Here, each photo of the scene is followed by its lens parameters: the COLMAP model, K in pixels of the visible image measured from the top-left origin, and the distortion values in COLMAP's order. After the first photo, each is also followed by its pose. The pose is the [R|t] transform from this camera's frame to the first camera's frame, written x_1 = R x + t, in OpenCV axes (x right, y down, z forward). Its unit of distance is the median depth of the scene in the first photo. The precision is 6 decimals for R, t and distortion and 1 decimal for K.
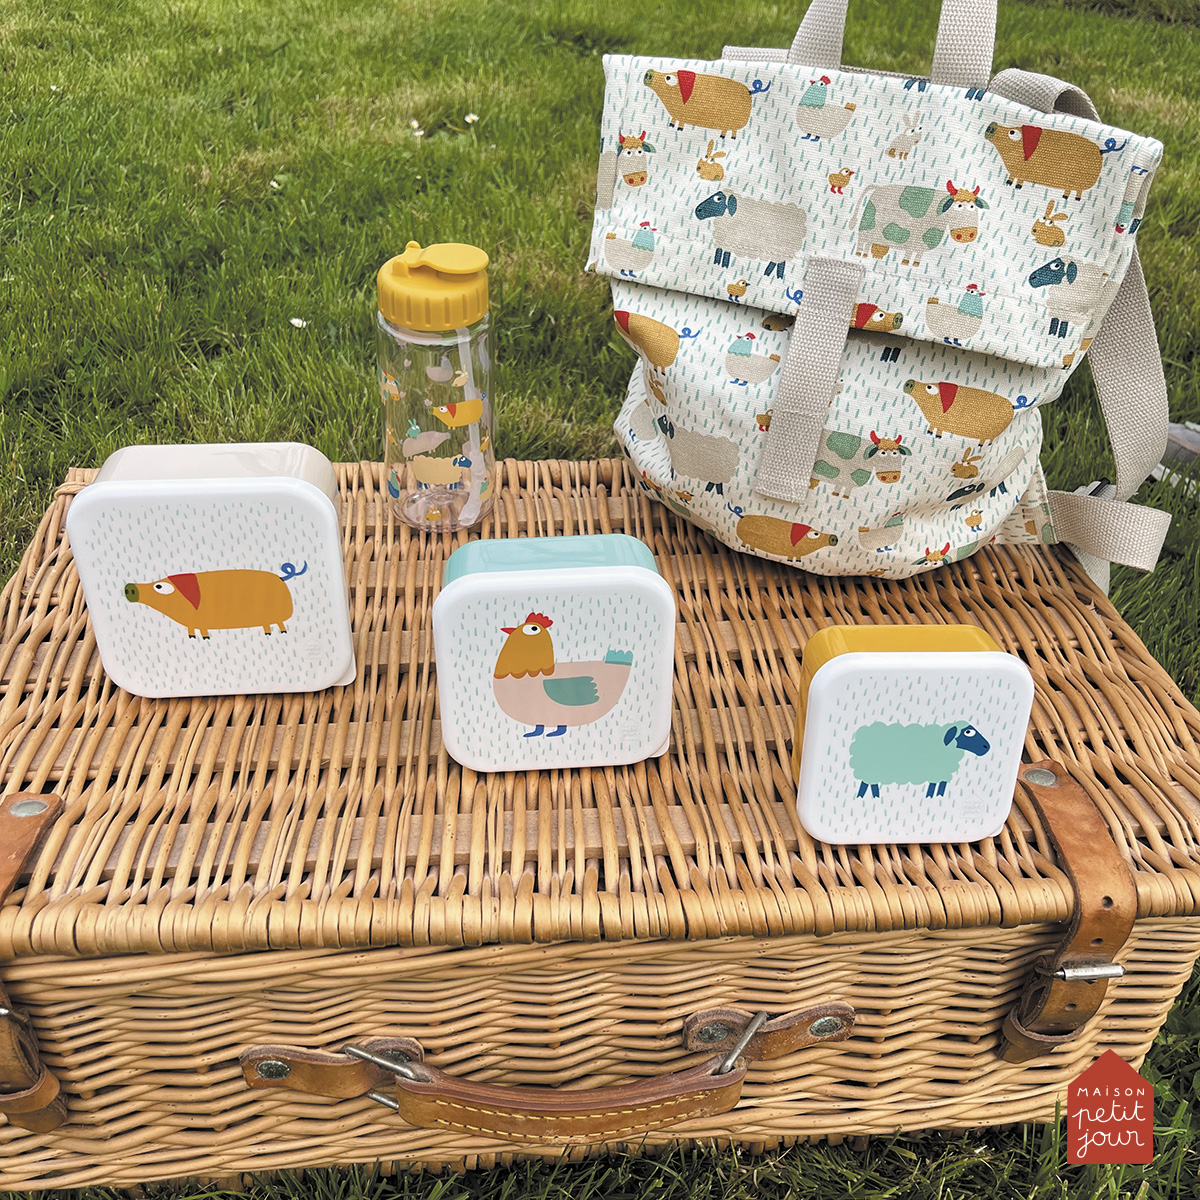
lens RADIAL K [[1268.0, 0, 630.8], [0, 1268.0, 599.9], [0, 0, 1]] dist [-0.002885, -0.009898]
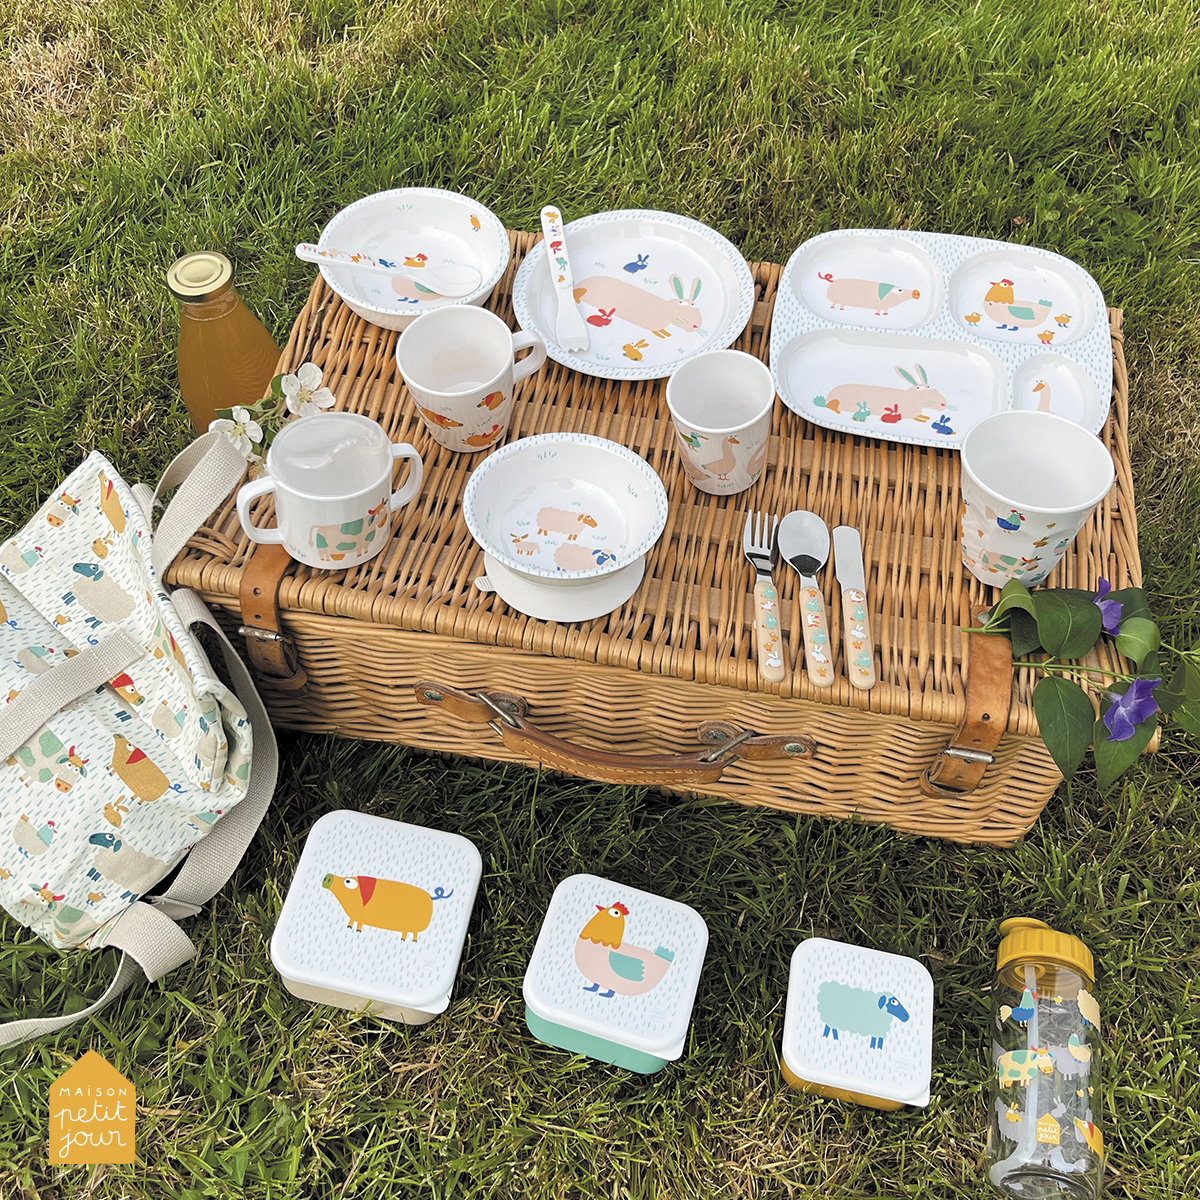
lens RADIAL K [[1268.0, 0, 630.8], [0, 1268.0, 599.9], [0, 0, 1]] dist [-0.002885, -0.009898]
pose [[0.967570, 0.204819, -0.147840, 0.168854], [-0.153970, 0.942185, 0.297624, -0.259103], [0.200252, -0.265209, 0.943167, -0.419378]]
